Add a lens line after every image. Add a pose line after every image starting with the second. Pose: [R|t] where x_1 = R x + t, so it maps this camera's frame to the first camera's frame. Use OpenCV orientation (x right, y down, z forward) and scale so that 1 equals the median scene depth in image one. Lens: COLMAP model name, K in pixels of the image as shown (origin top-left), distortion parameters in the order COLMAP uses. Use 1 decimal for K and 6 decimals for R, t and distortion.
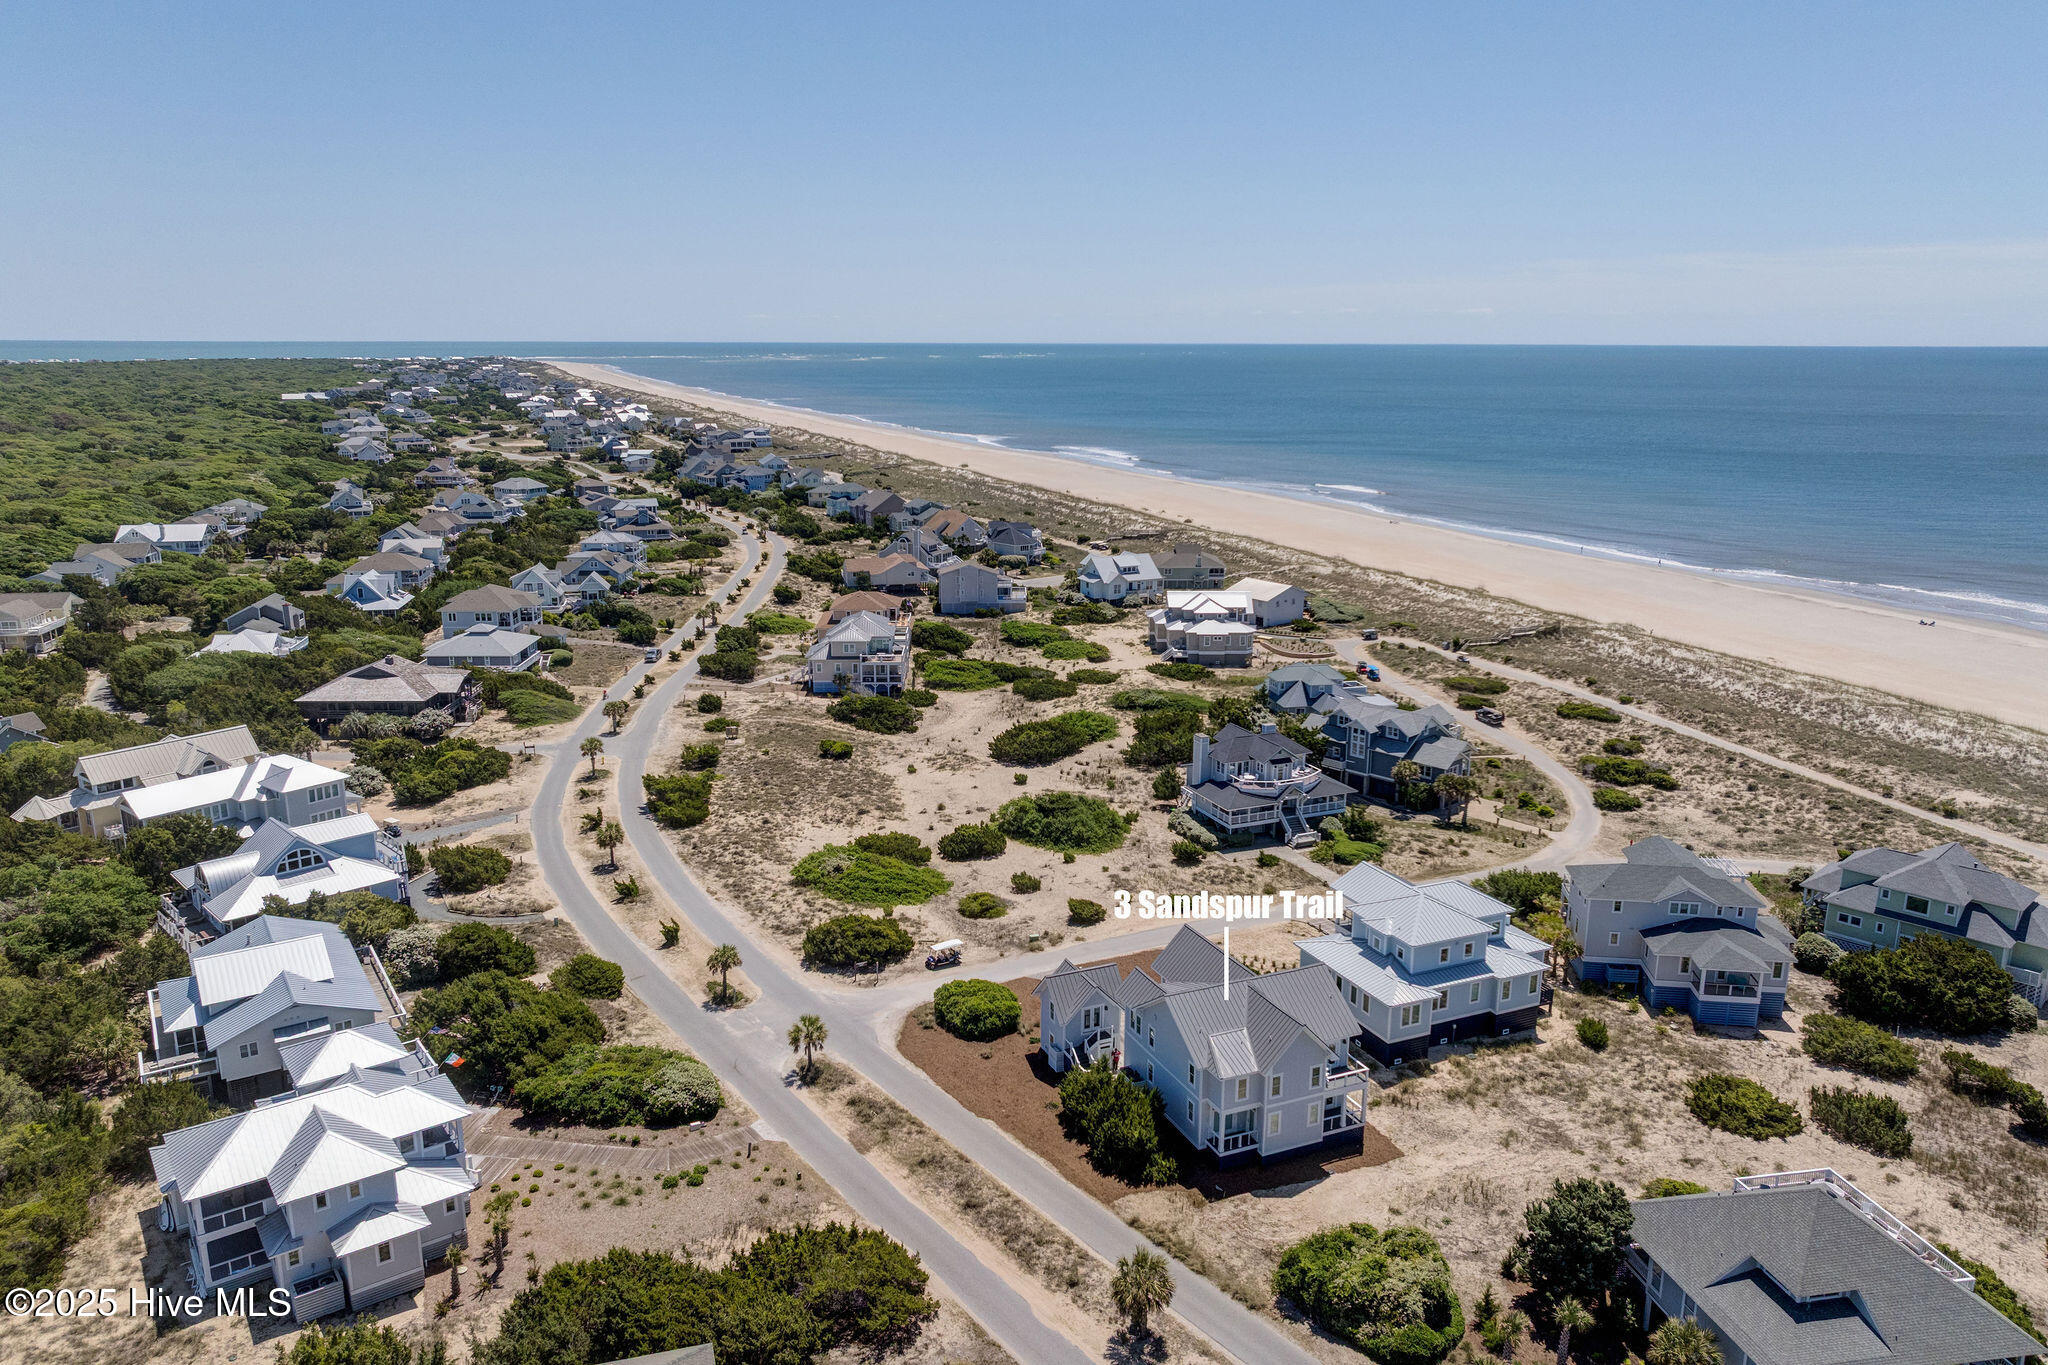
lens RADIAL K [[1425.5, 0, 1024.3], [0, 1425.5, 676.2], [0, 0, 1]] dist [0.007817, -0.016579]
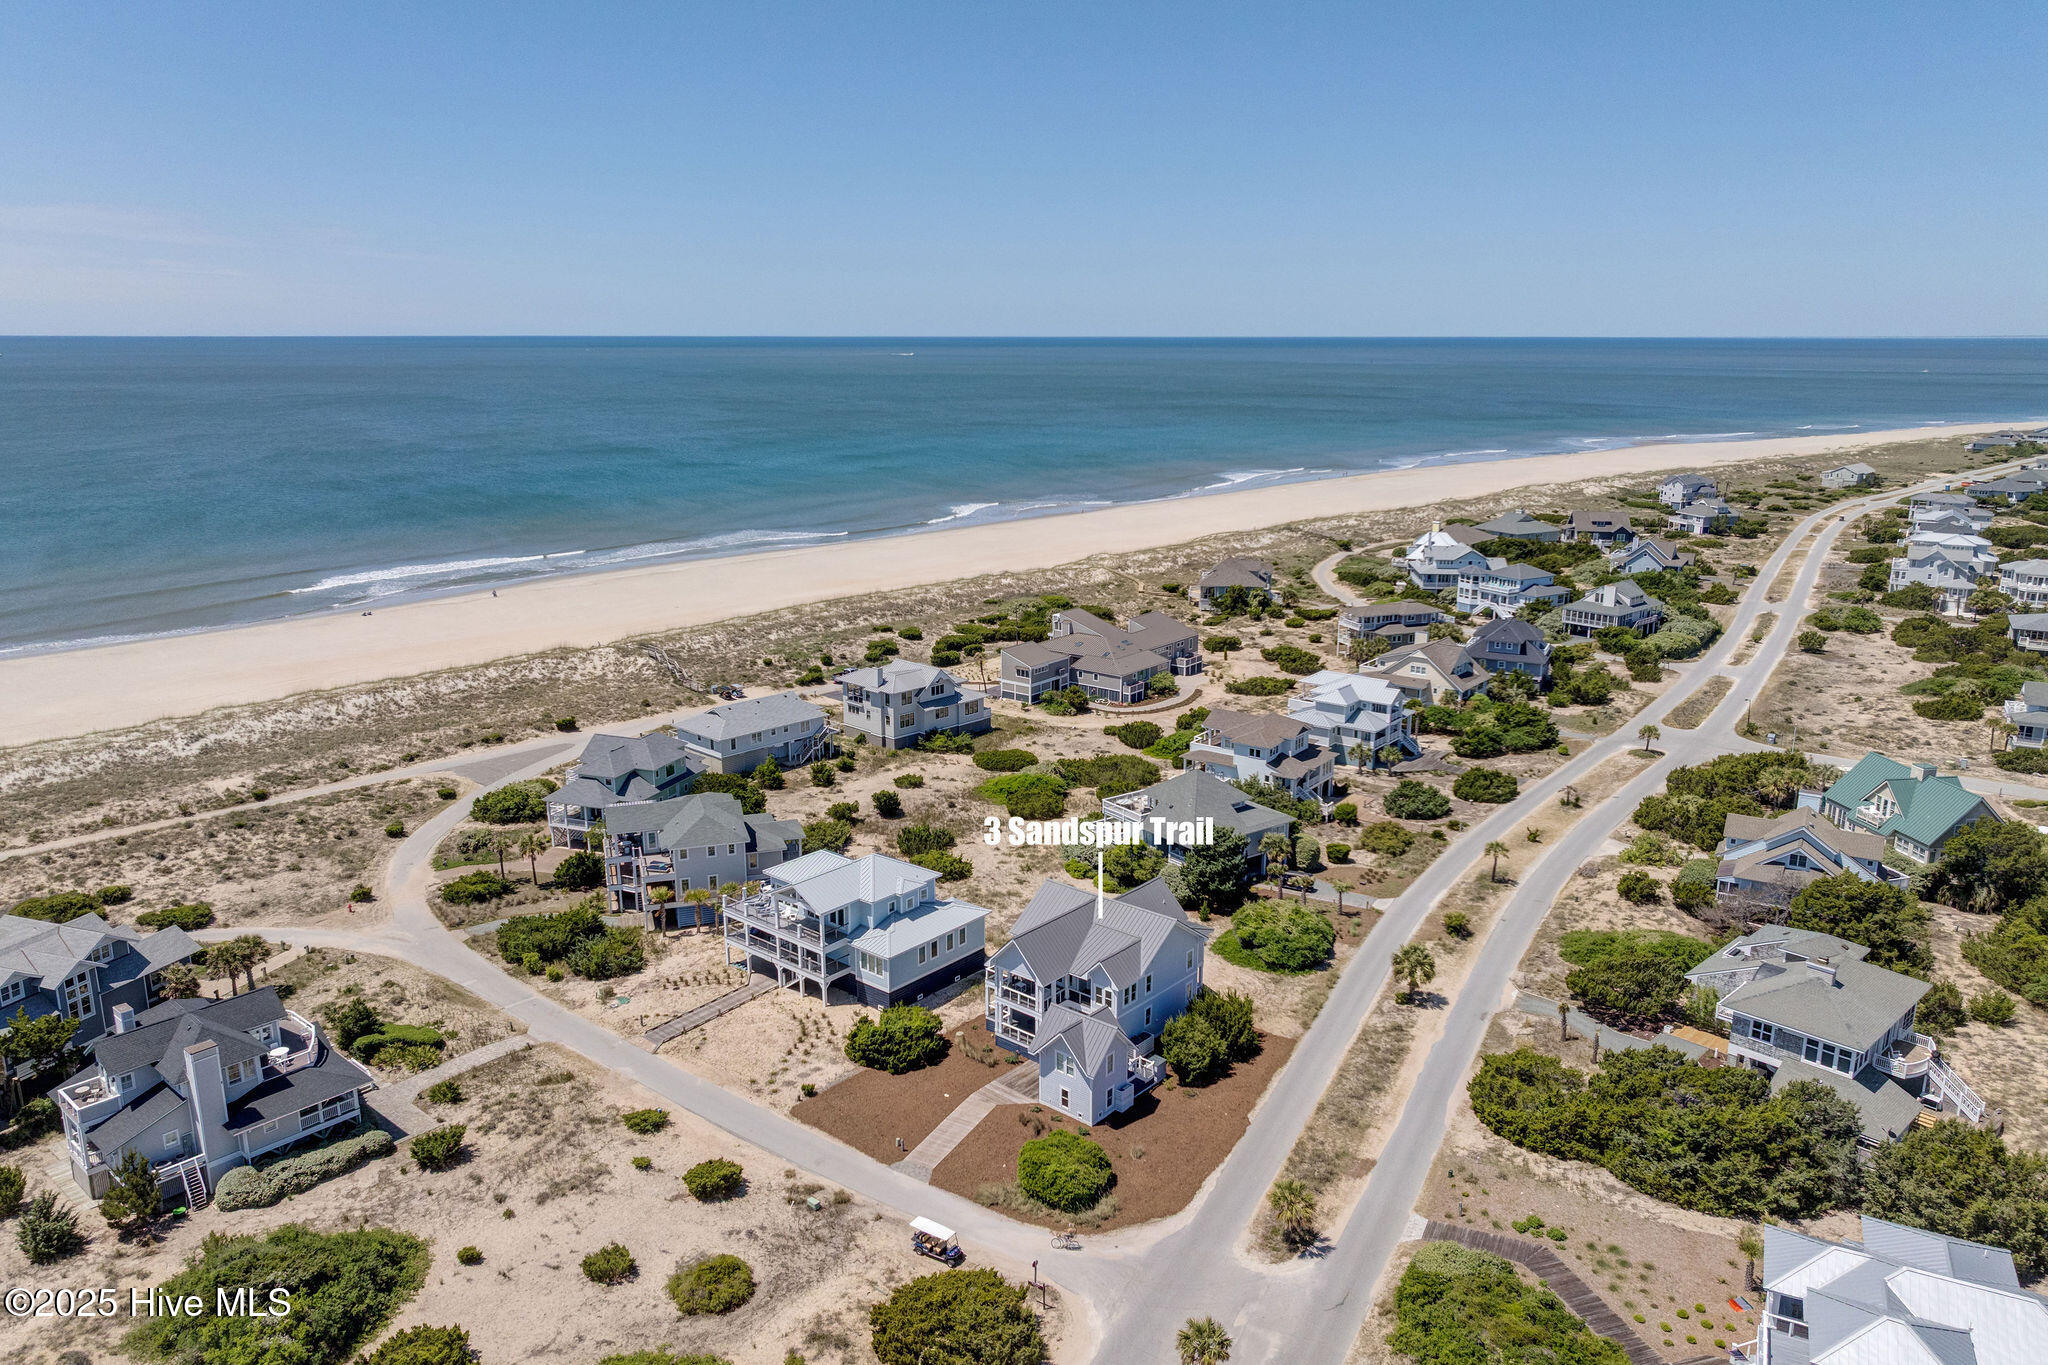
lens RADIAL K [[1423.5, 0, 1024.0], [0, 1423.5, 682.5], [0, 0, 1]] dist [0.028723, -0.059216]
pose [[-0.440041, -0.217292, 0.871291, -0.691861], [0.204243, 0.920632, 0.332748, -0.306408], [-0.874442, 0.324378, -0.360736, 1.265542]]
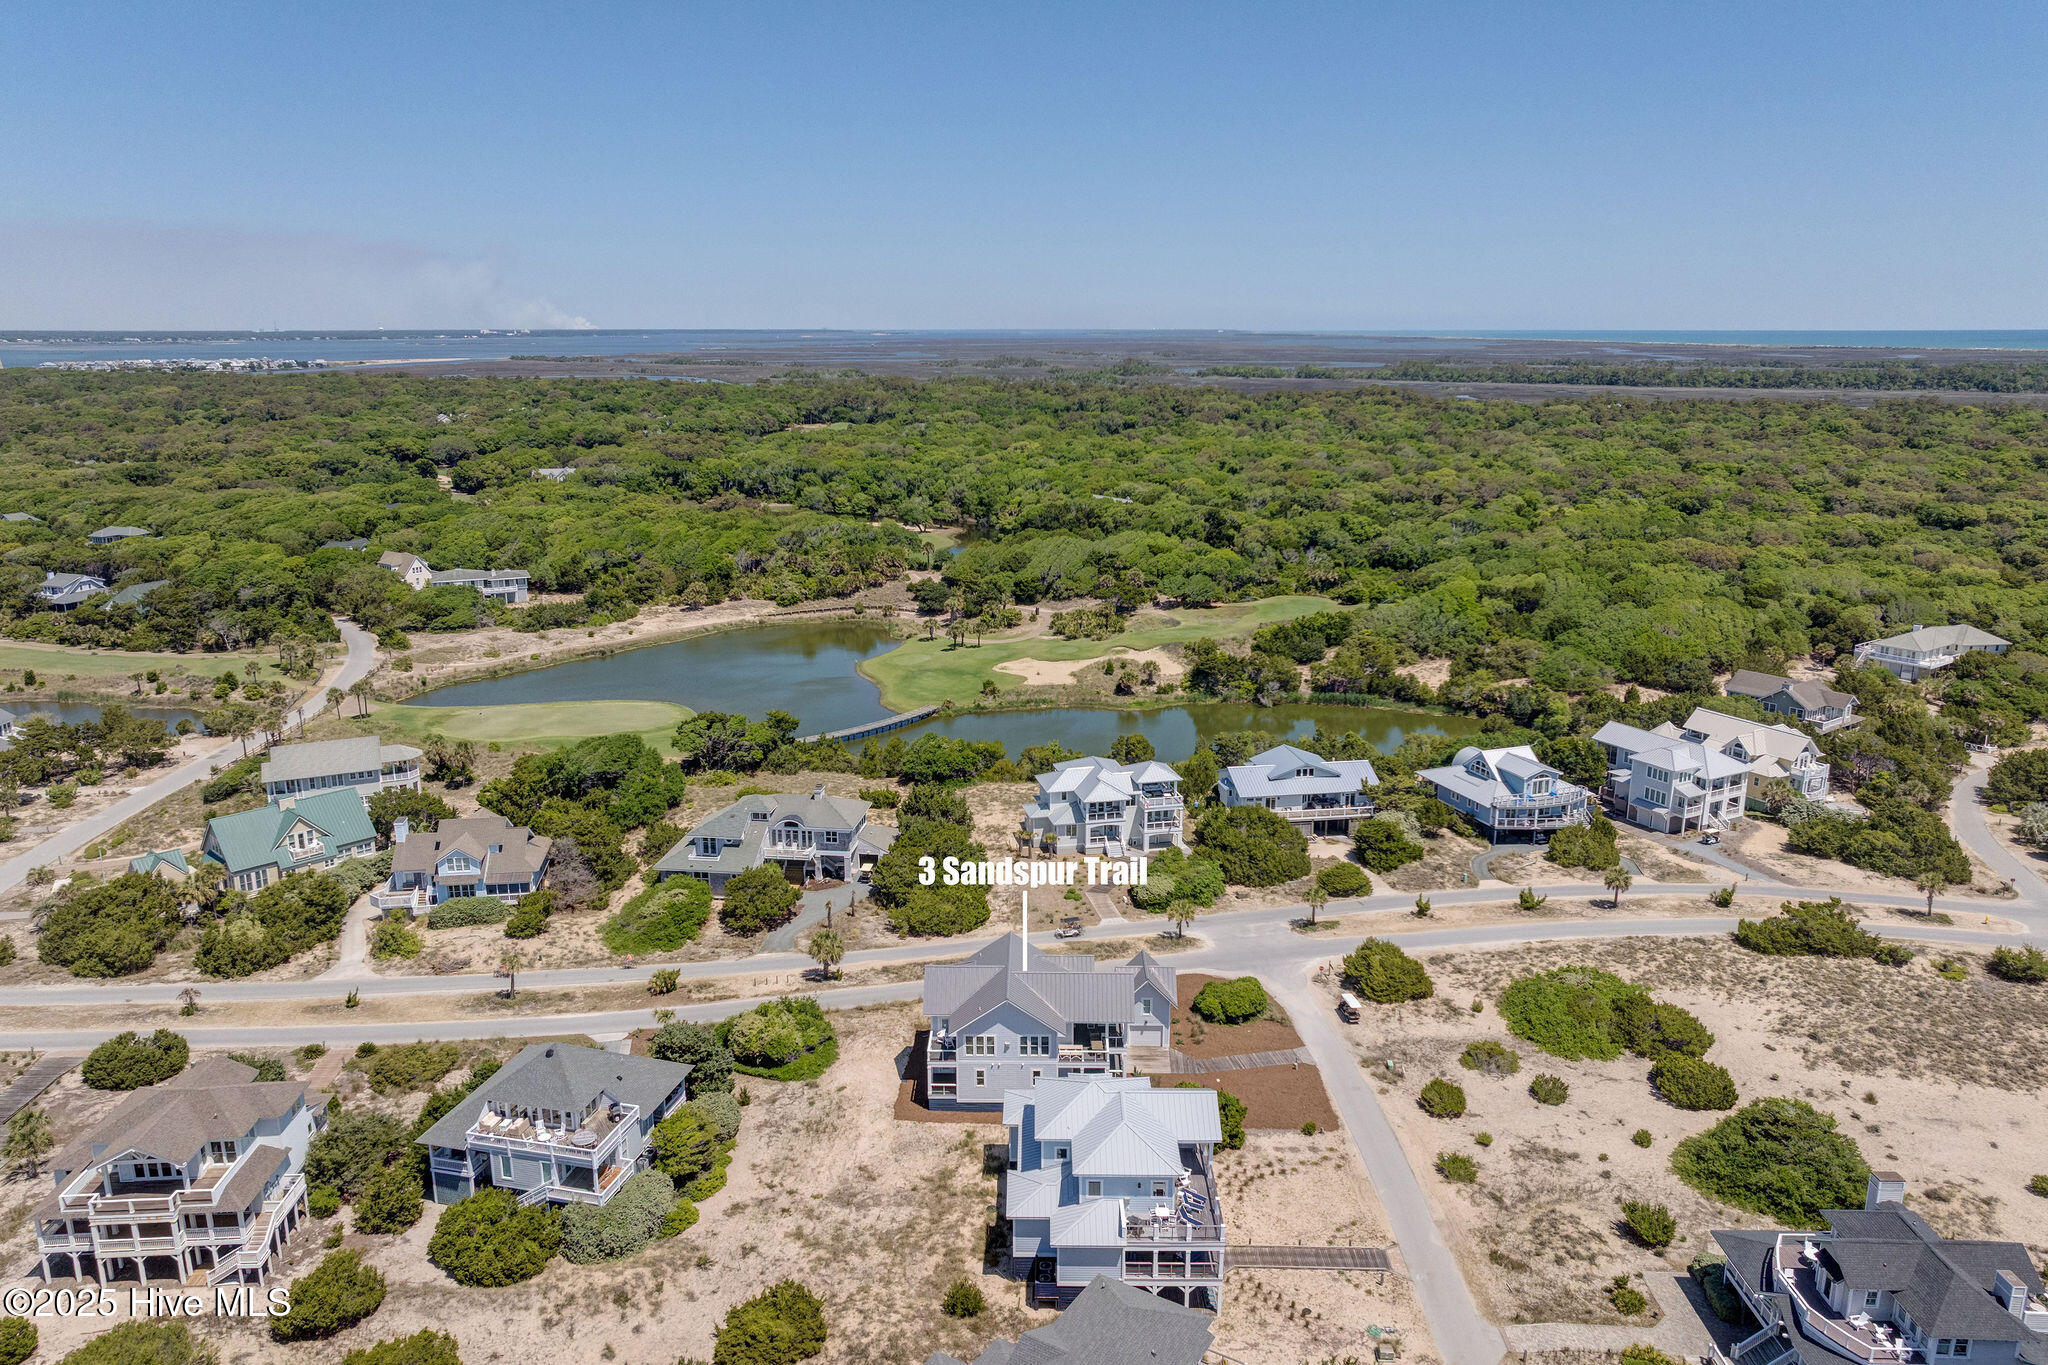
lens RADIAL K [[1416.3, 0, 1024.0], [0, 1416.3, 682.5], [0, 0, 1]] dist [0.026437, -0.059296]
pose [[-0.411045, 0.218889, -0.884946, 1.037806], [-0.209459, 0.922097, 0.325368, -0.358777], [0.887226, 0.319101, -0.333175, 1.193397]]
